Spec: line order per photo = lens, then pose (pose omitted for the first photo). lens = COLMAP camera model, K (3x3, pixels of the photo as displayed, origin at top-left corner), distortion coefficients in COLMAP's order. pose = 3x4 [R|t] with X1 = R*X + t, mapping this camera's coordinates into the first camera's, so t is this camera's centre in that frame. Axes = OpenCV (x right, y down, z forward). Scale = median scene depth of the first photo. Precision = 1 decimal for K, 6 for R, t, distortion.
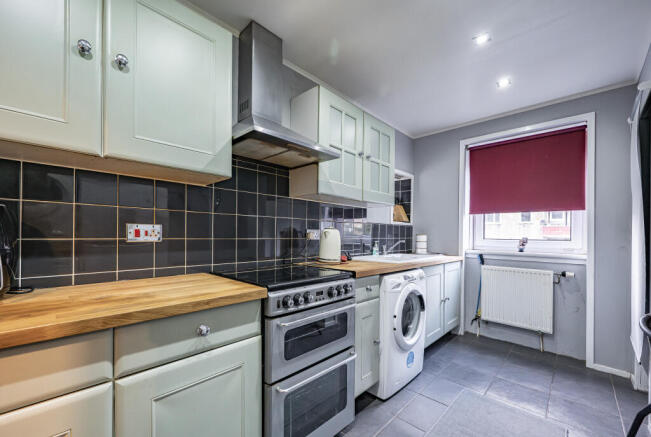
lens RADIAL K [[269.8, 0, 324.8], [0, 269.8, 229.0], [0, 0, 1]] dist [0.000011, 0.000294]
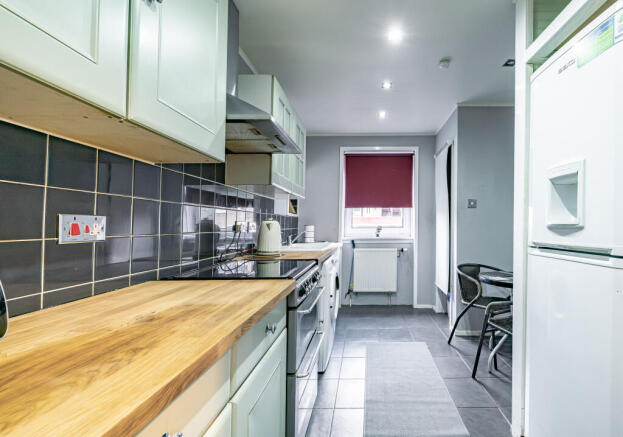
lens RADIAL K [[279.3, 0, 371.1], [0, 279.3, 218.4], [0, 0, 1]] dist [0.000289, 0.000145]
pose [[0.712353, 0.001918, 0.701819, -0.324131], [-0.000182, 0.999997, -0.002548, -0.004503], [-0.701821, 0.001687, 0.712351, 0.016384]]
